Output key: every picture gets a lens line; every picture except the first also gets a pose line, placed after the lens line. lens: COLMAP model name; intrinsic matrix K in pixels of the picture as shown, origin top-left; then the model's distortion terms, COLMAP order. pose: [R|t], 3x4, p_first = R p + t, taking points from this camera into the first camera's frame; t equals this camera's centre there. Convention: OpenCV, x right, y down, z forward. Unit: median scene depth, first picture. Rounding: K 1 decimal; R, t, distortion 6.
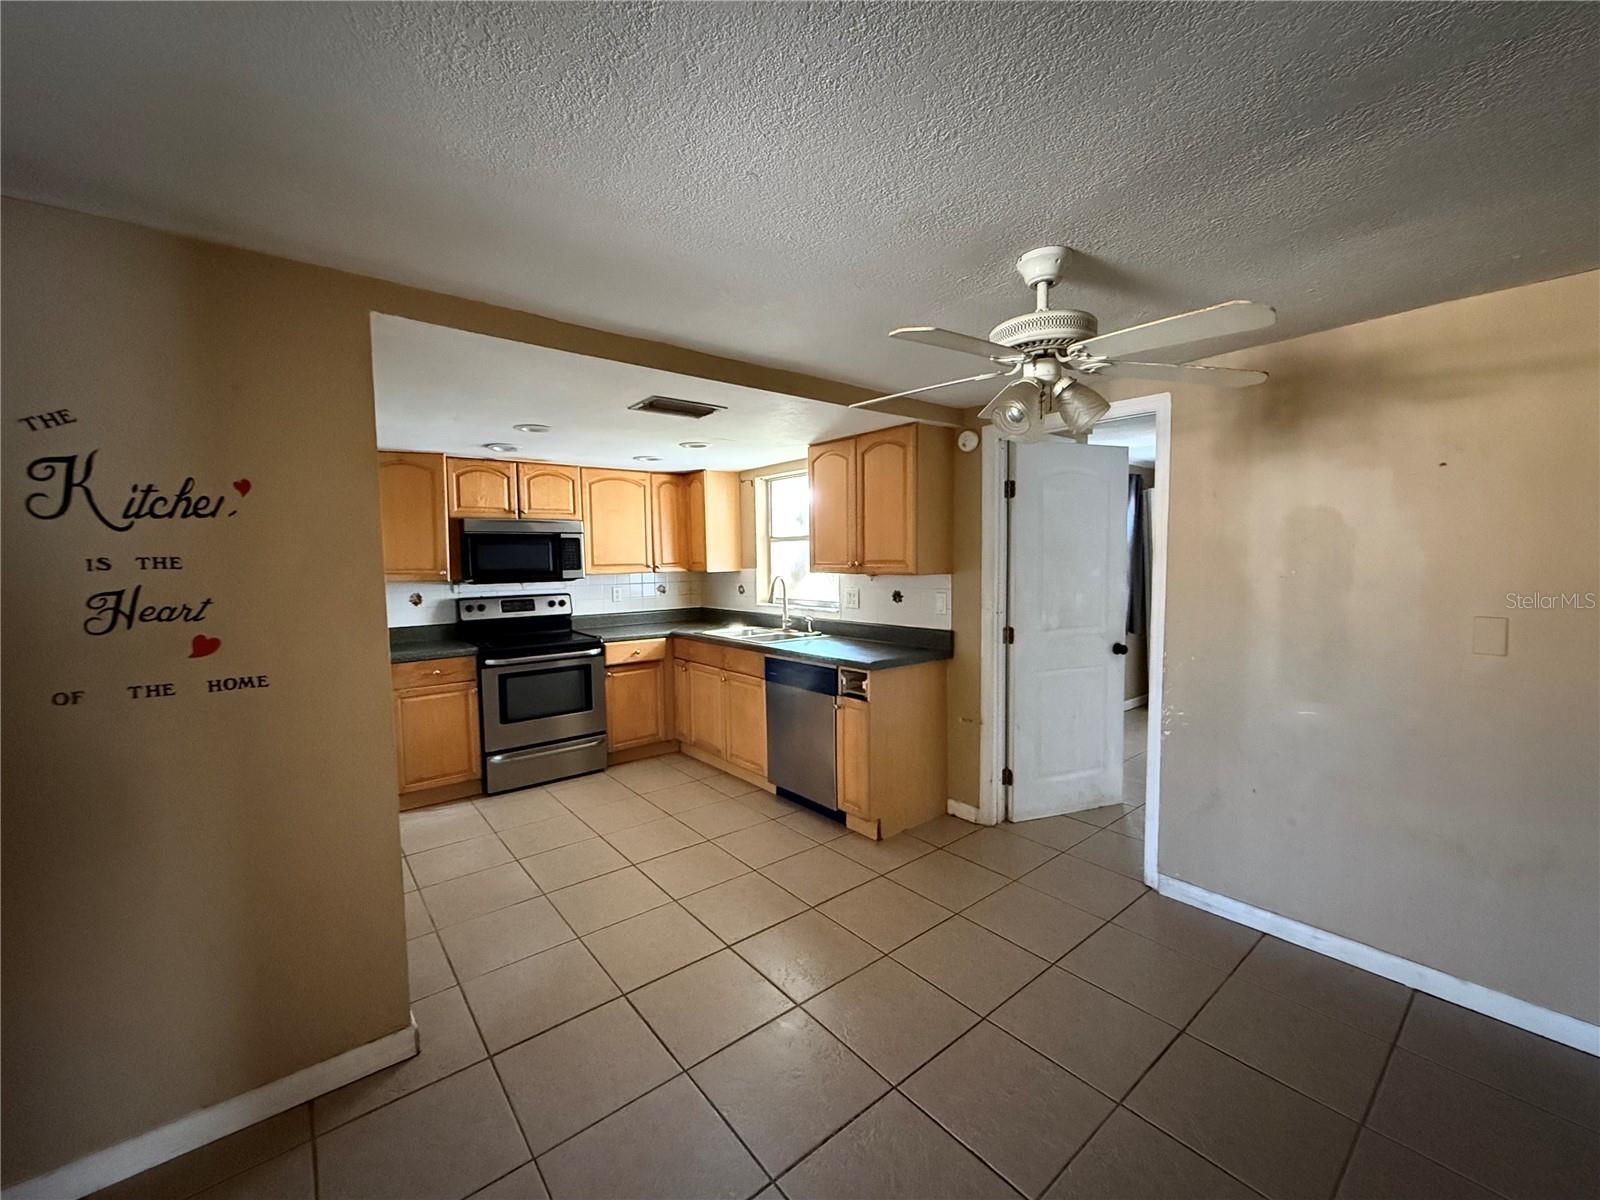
lens RADIAL K [[635.8, 0, 800.0], [0, 635.8, 600.0], [0, 0, 1]] dist [0.000990, 0.000178]
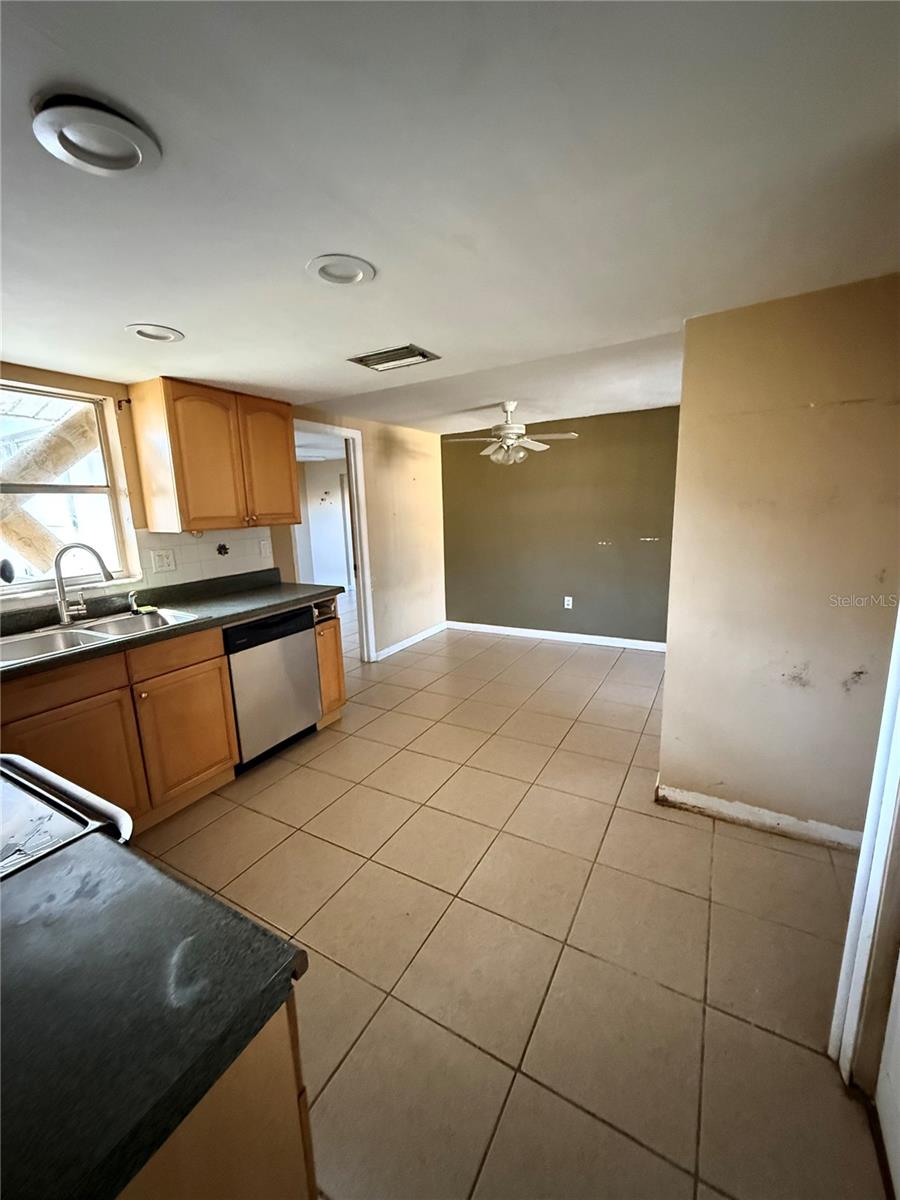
lens RADIAL K [[476.9, 0, 450.0], [0, 476.9, 600.0], [0, 0, 1]] dist [0.000990, 0.000178]
pose [[-0.356653, -0.159659, 0.920493, -0.810500], [0.098041, 0.973452, 0.206832, -0.056456], [-0.929078, 0.164013, -0.331531, 1.001042]]
